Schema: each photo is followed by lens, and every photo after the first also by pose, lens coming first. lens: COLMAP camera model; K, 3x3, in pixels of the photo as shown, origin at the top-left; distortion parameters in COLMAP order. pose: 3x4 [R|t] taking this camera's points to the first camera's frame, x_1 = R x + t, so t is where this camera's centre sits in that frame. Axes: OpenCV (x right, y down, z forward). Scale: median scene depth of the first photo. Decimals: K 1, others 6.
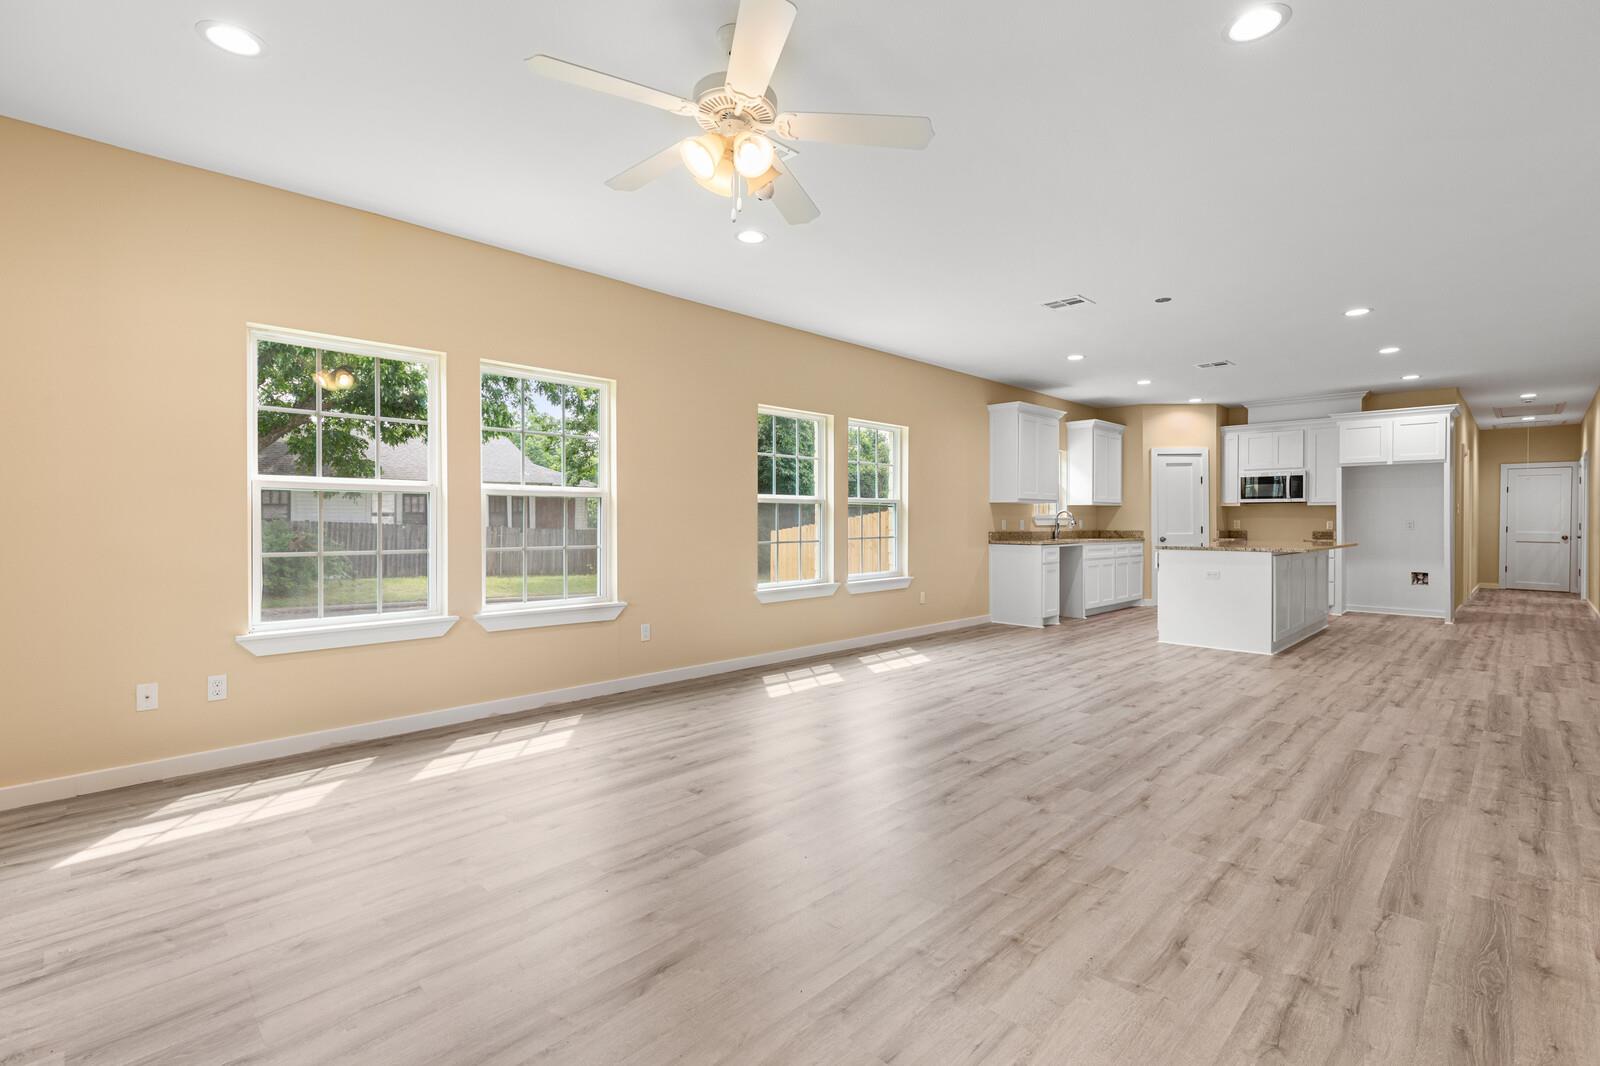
lens RADIAL K [[716.1, 0, 800.5], [0, 716.1, 523.0], [0, 0, 1]] dist [0.002494, -0.000481]
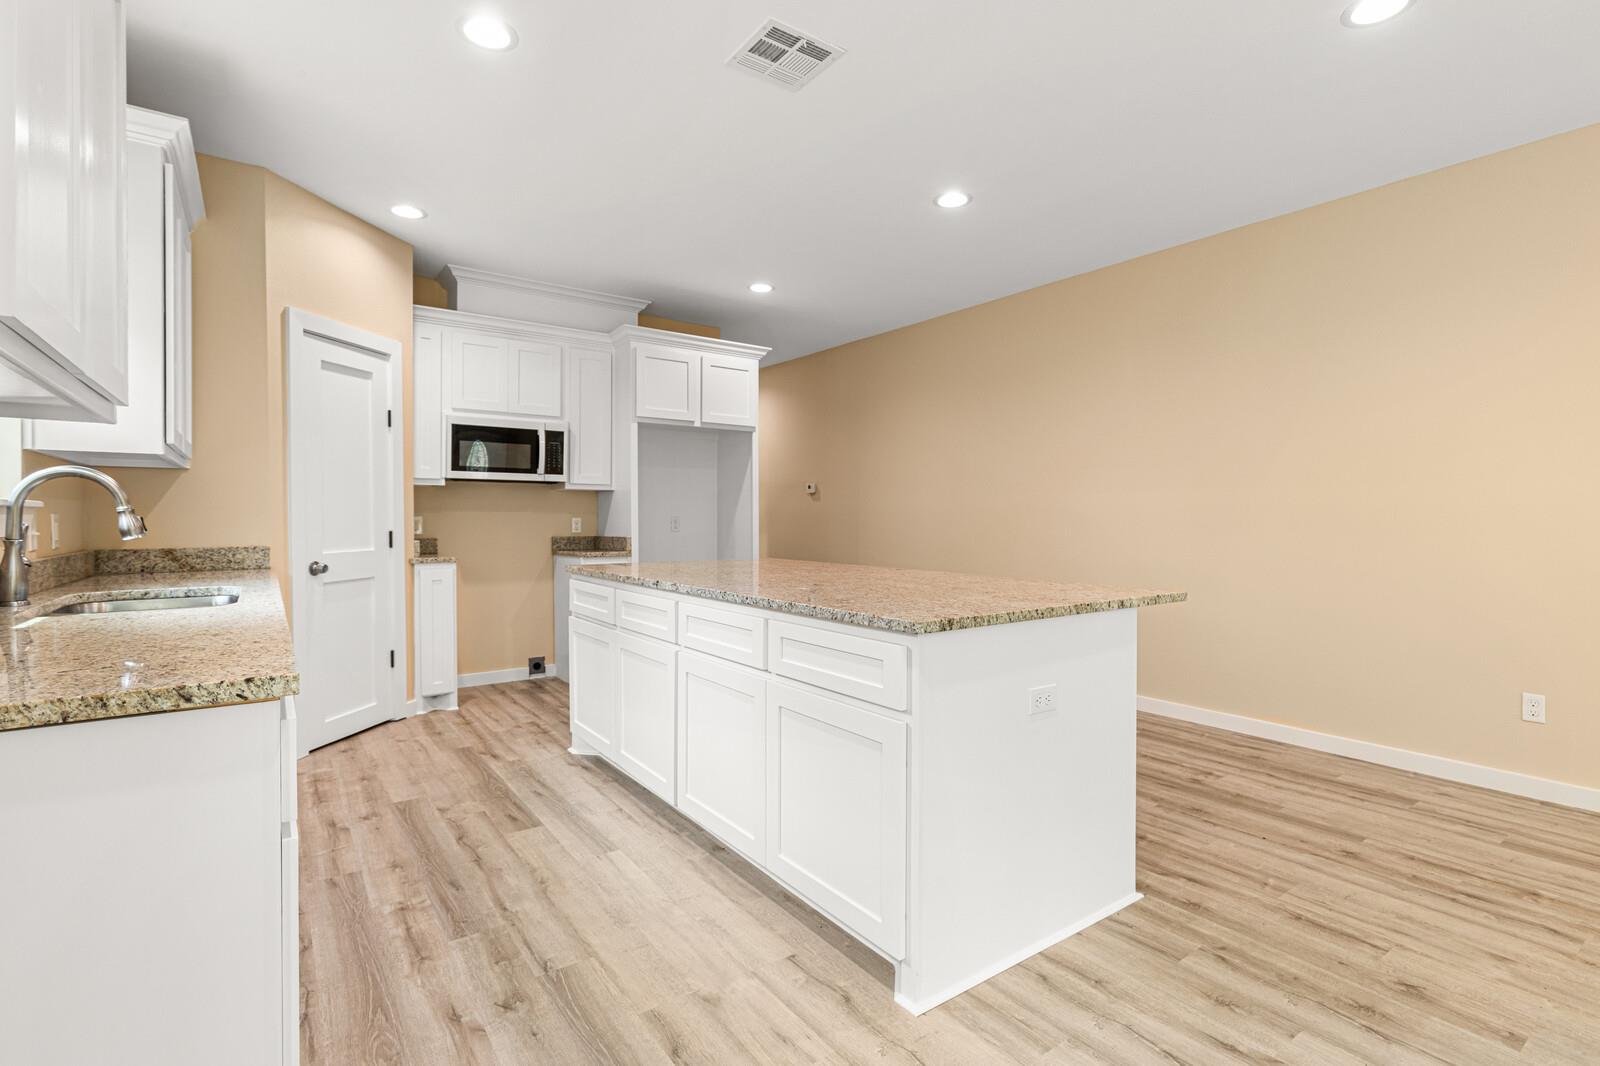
lens RADIAL K [[738.3, 0, 801.6], [0, 738.3, 529.5], [0, 0, 1]] dist [-0.001746, -0.001567]
pose [[0.148901, -0.014745, 0.988742, 0.409385], [-0.000414, 0.999888, 0.014974, -0.005575], [-0.988852, -0.002639, 0.148878, 1.628168]]
